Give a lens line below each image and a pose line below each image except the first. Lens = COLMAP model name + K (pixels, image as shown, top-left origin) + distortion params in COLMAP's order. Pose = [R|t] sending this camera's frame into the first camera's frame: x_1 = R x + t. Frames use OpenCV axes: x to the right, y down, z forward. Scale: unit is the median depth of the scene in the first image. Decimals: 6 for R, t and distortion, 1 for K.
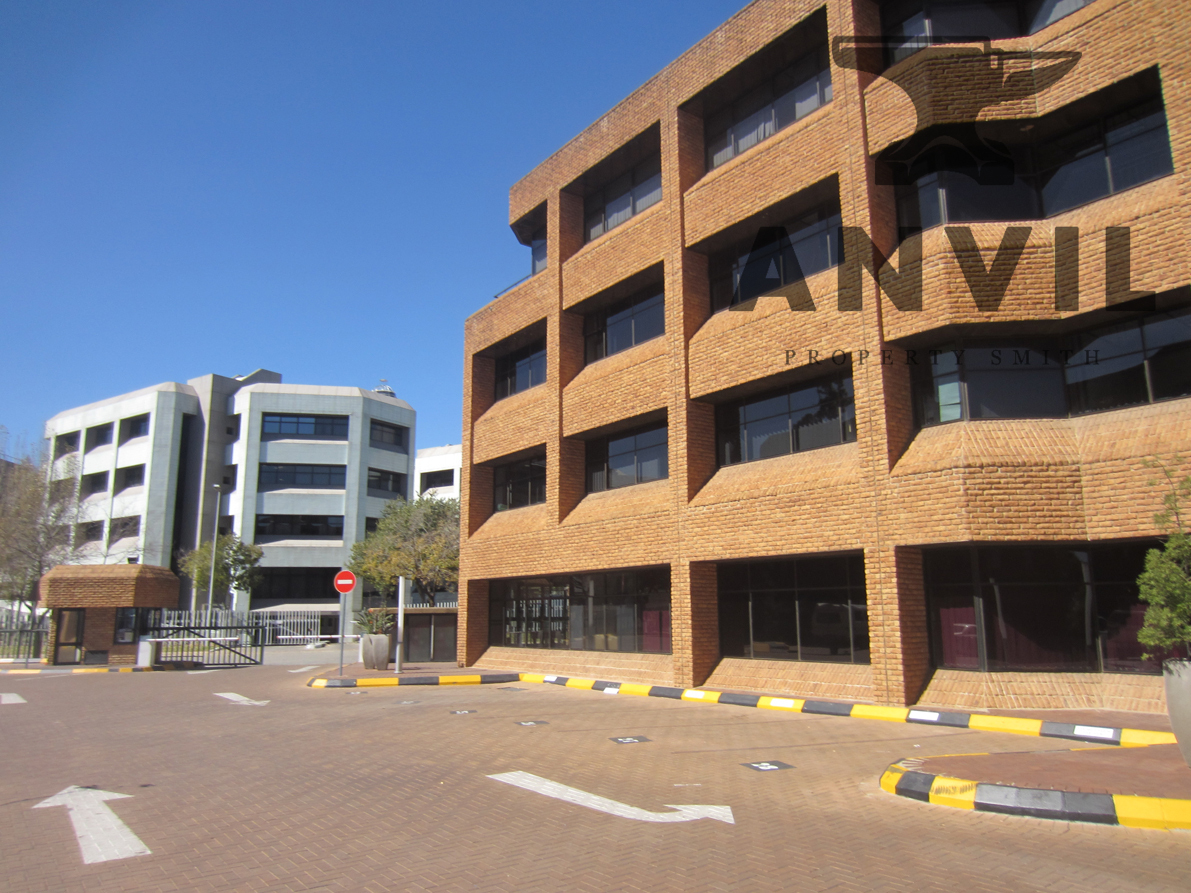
lens RADIAL K [[827.5, 0, 595.5], [0, 827.5, 446.5], [0, 0, 1]] dist [-0.010391, 0.001492]
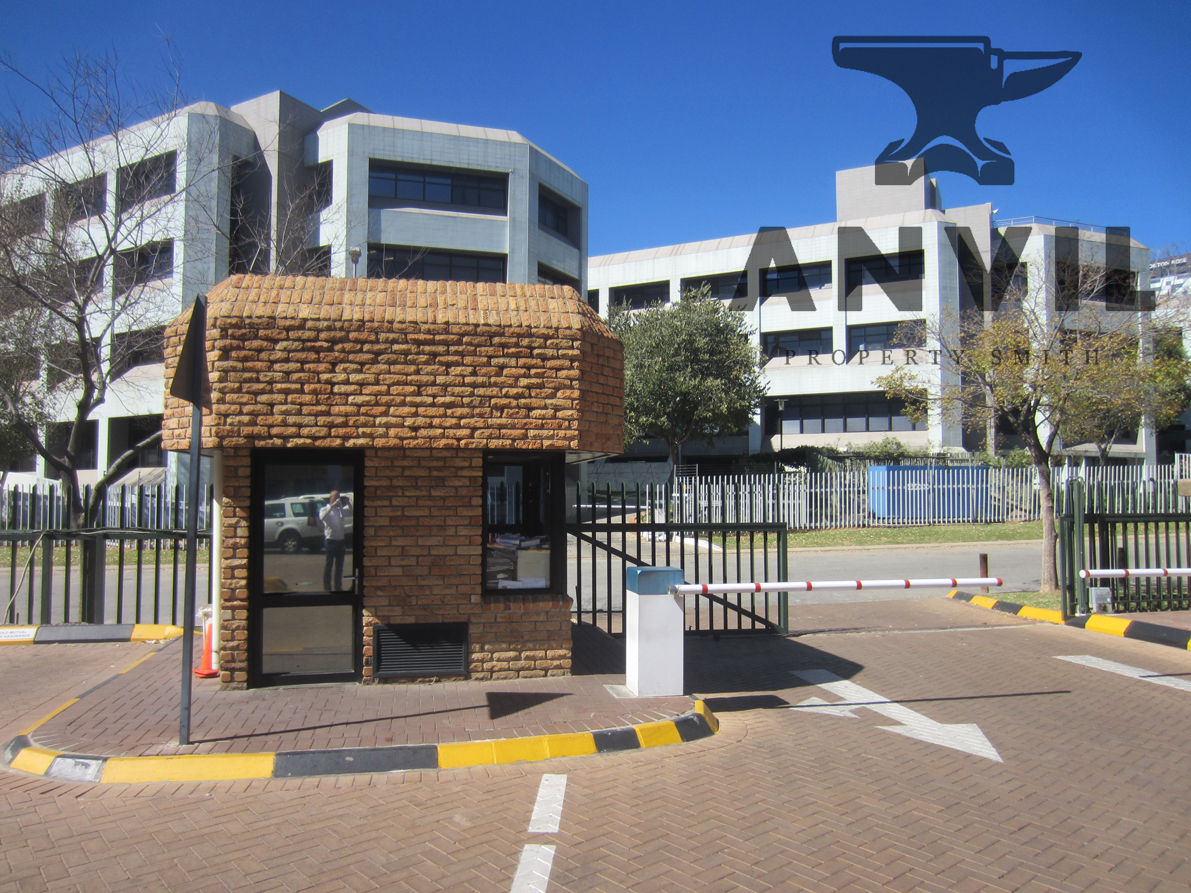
lens RADIAL K [[827.5, 0, 595.5], [0, 827.5, 446.5], [0, 0, 1]] dist [-0.010391, 0.001492]
pose [[0.997521, 0.014627, 0.068832, -0.247097], [-0.024000, 0.990227, 0.137382, 0.069342], [-0.066150, -0.138694, 0.988124, 0.329227]]
